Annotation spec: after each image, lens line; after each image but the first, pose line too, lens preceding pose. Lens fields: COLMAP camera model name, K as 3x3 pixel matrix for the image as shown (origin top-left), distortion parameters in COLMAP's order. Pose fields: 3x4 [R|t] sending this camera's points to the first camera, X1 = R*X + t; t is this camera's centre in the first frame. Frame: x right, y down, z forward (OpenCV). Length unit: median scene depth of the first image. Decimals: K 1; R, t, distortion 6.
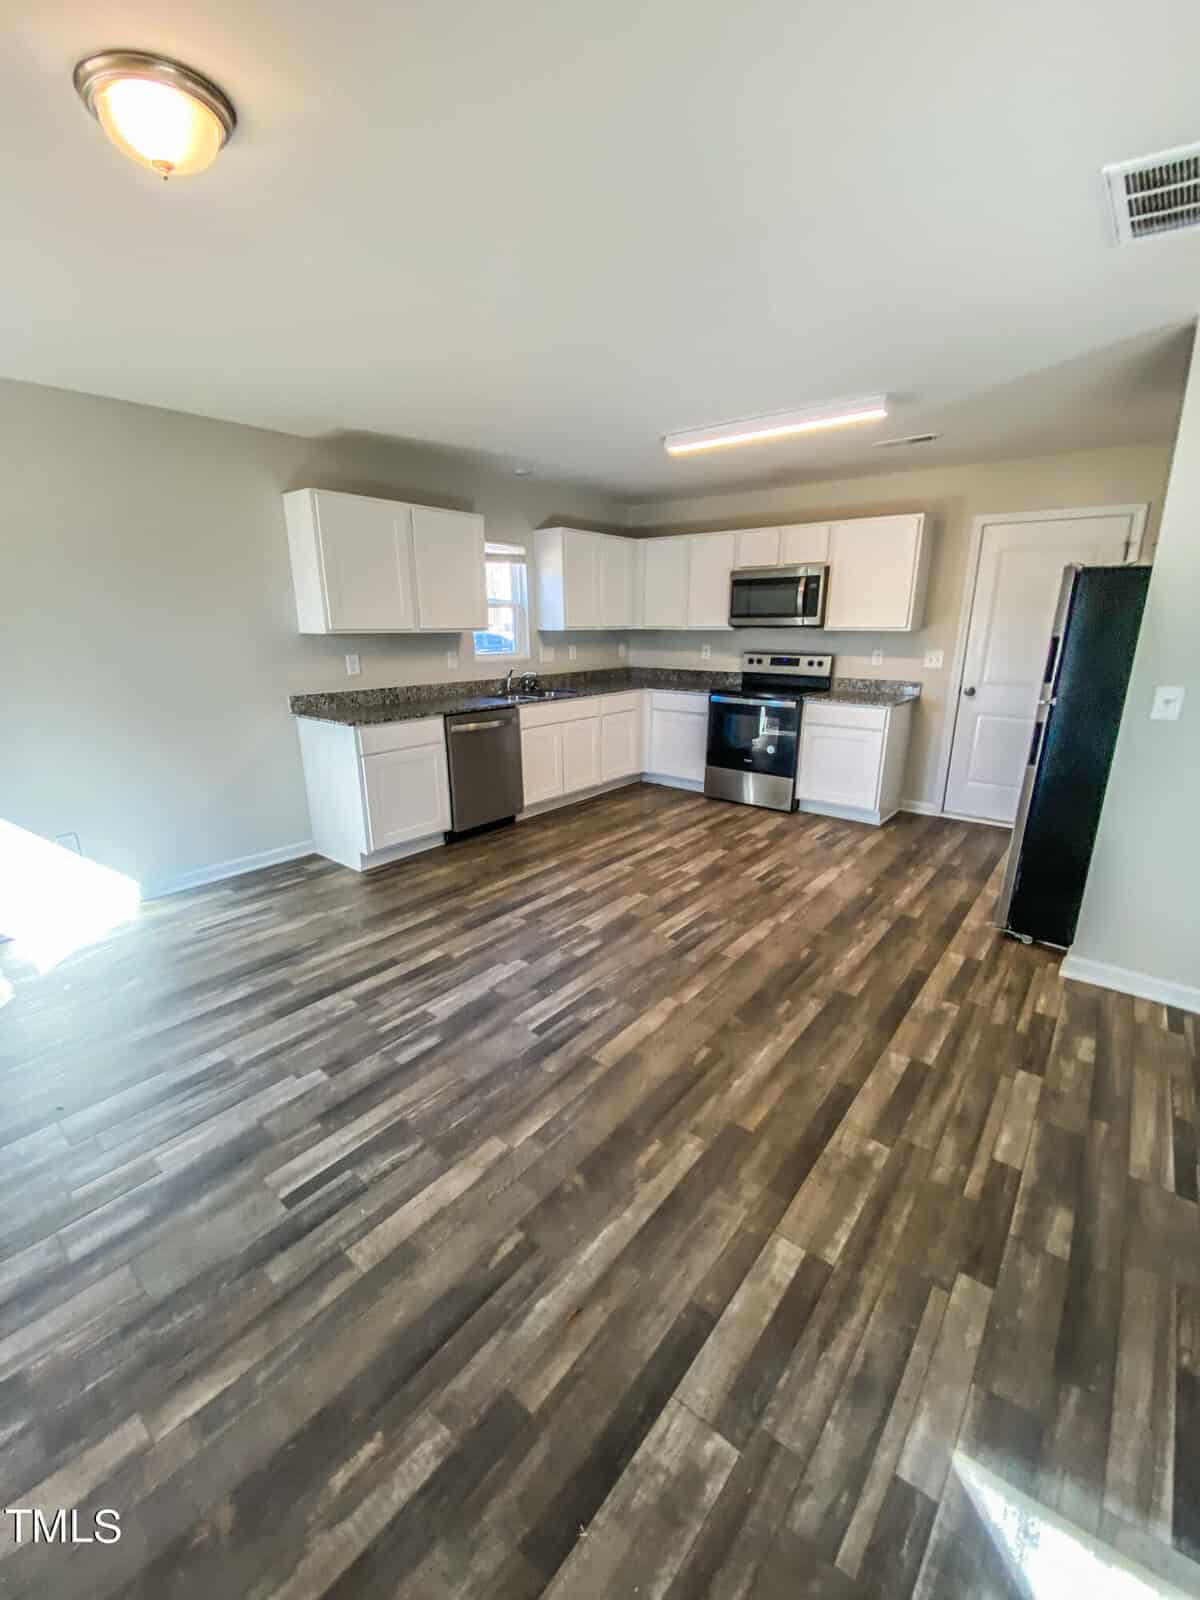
lens RADIAL K [[656.4, 0, 601.2], [0, 656.4, 811.1], [0, 0, 1]] dist [0.002787, -0.003839]
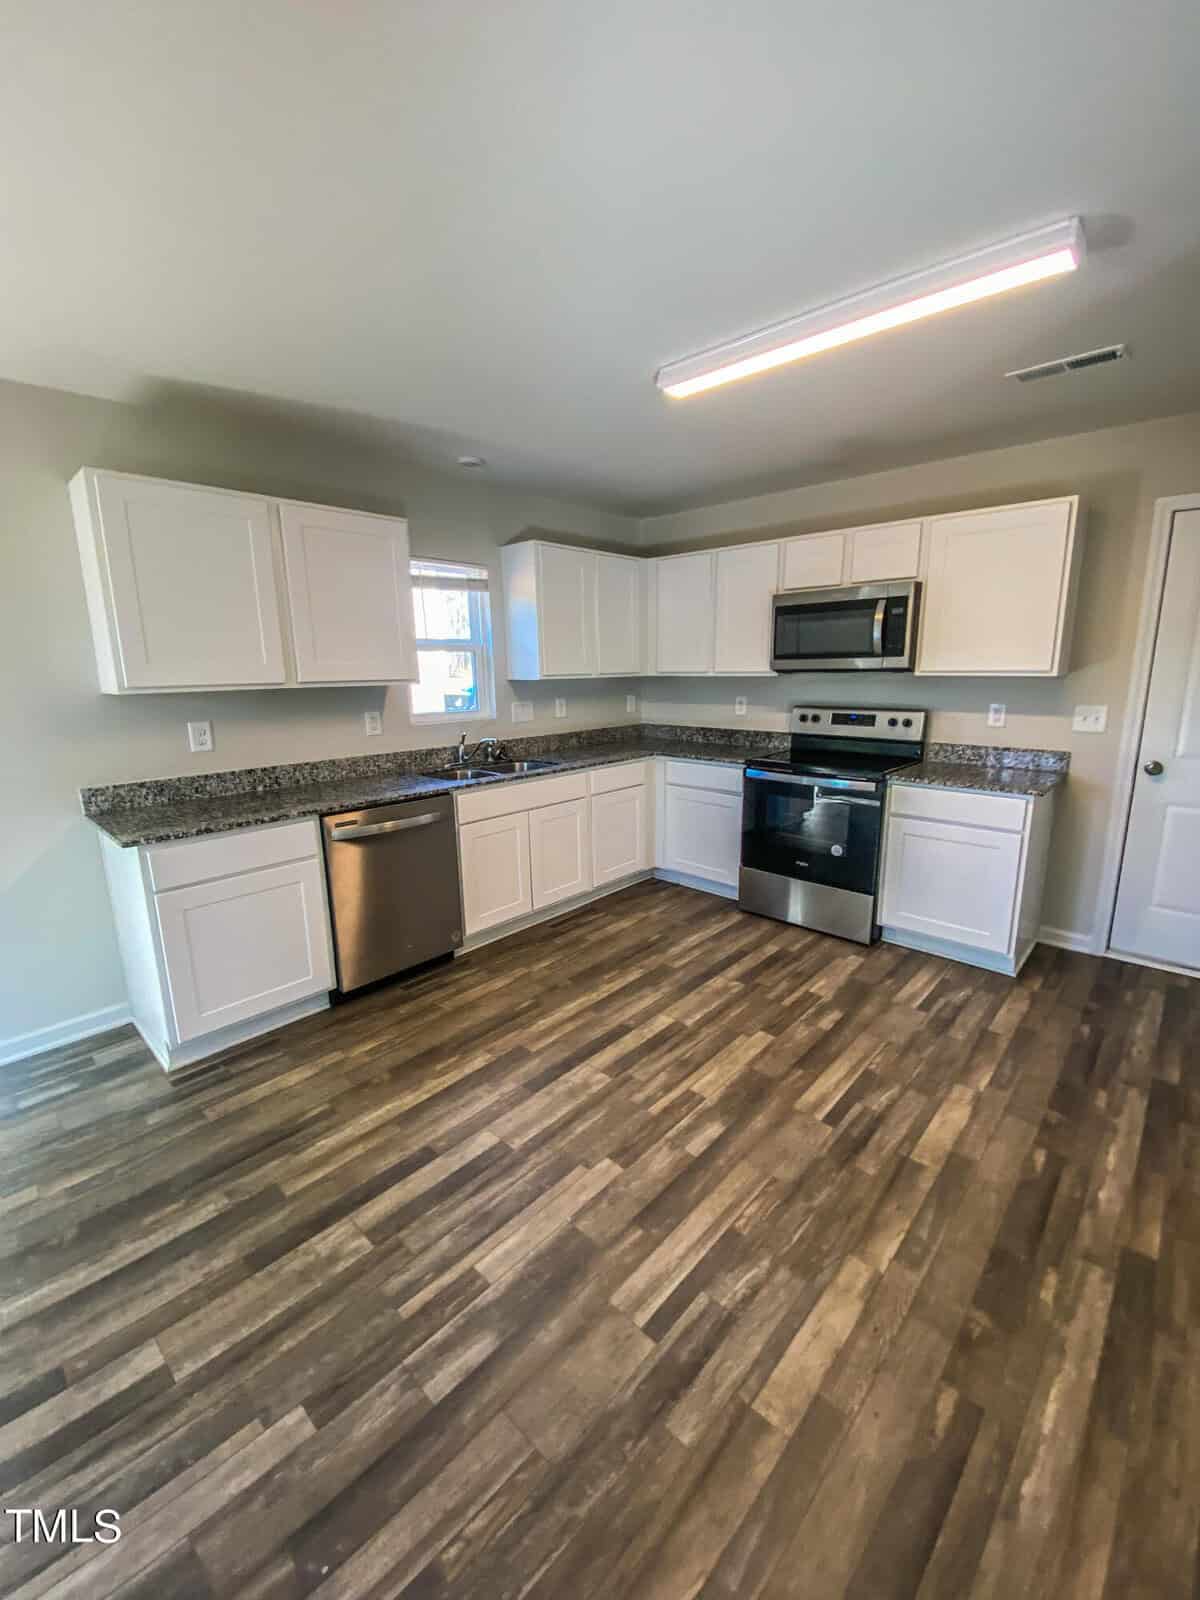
lens RADIAL K [[652.5, 0, 600.0], [0, 652.5, 800.0], [0, 0, 1]] dist [0.009633, -0.021641]
pose [[0.997344, 0.002051, -0.072804, 0.068085], [-0.007490, 0.997191, -0.074525, -0.098381], [0.072446, 0.074872, 0.994558, 0.327741]]
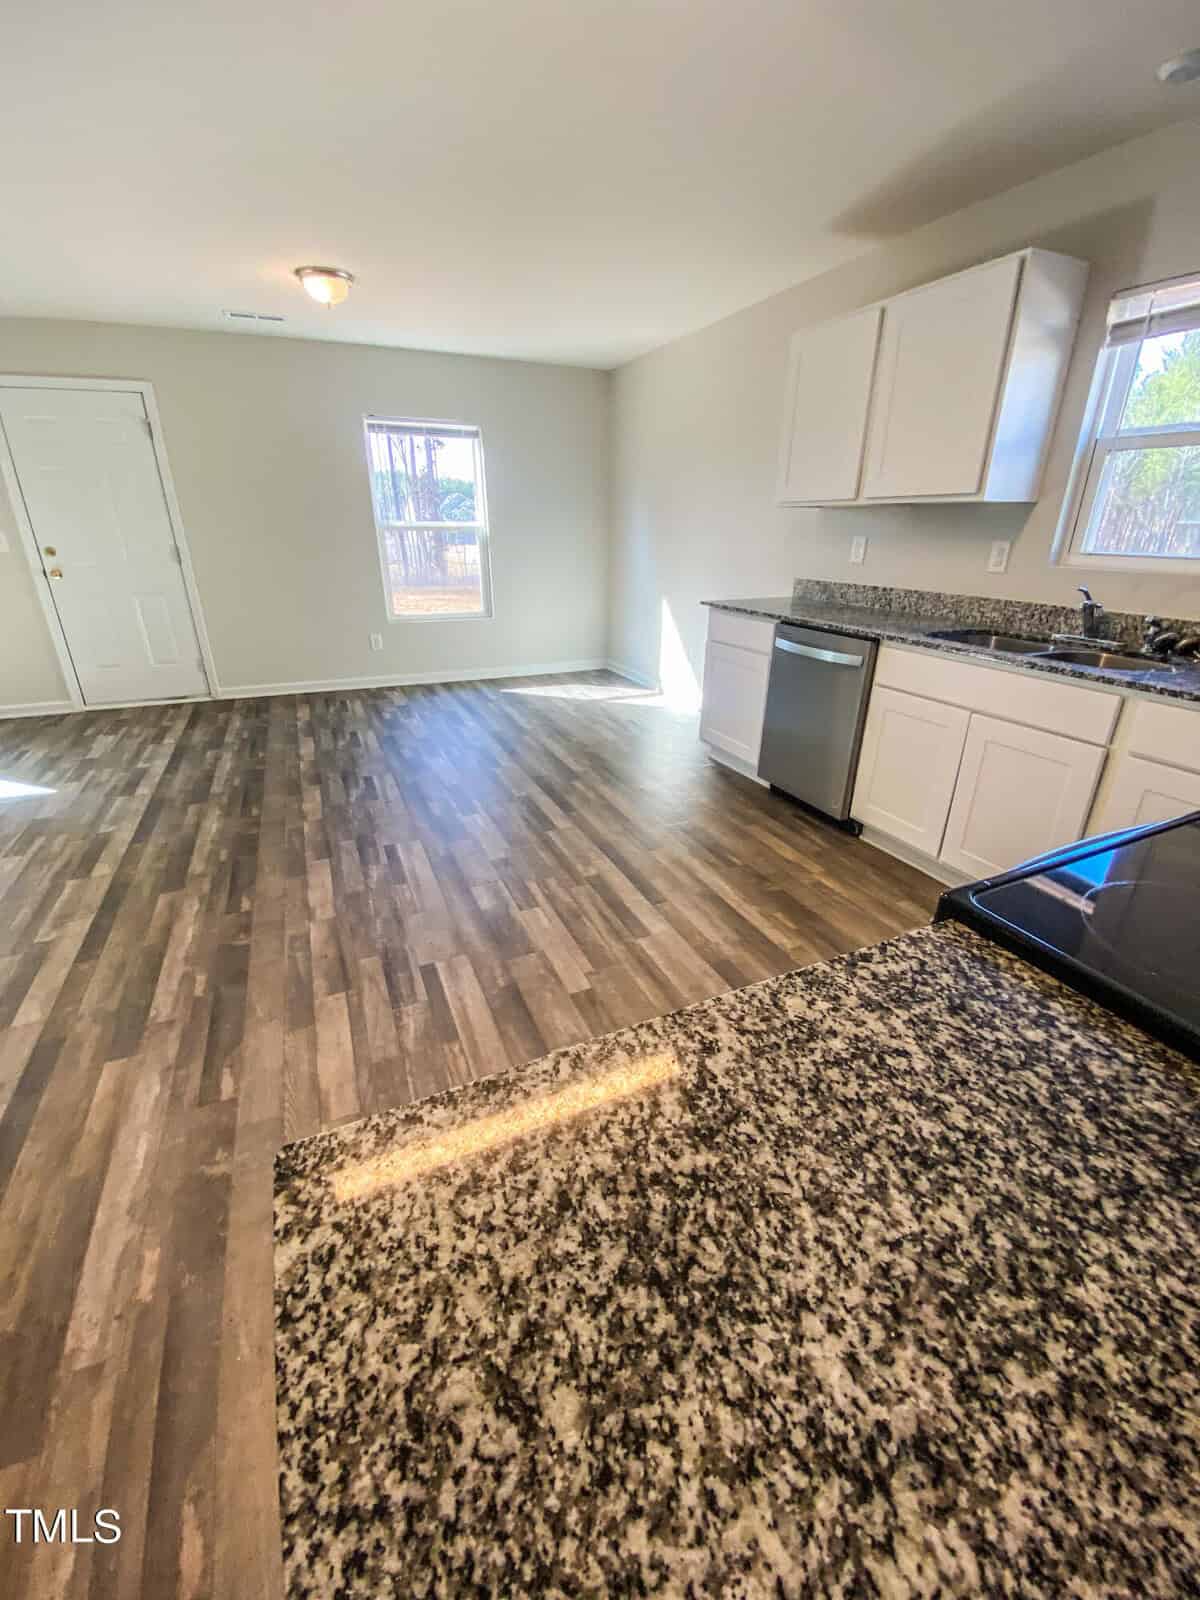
lens RADIAL K [[652.5, 0, 600.0], [0, 652.5, 800.0], [0, 0, 1]] dist [0.009633, -0.021641]
pose [[-0.460448, 0.338838, -0.820473, 0.450367], [-0.255397, 0.834634, 0.488015, -0.242143], [0.850153, 0.434252, -0.297767, 0.966766]]
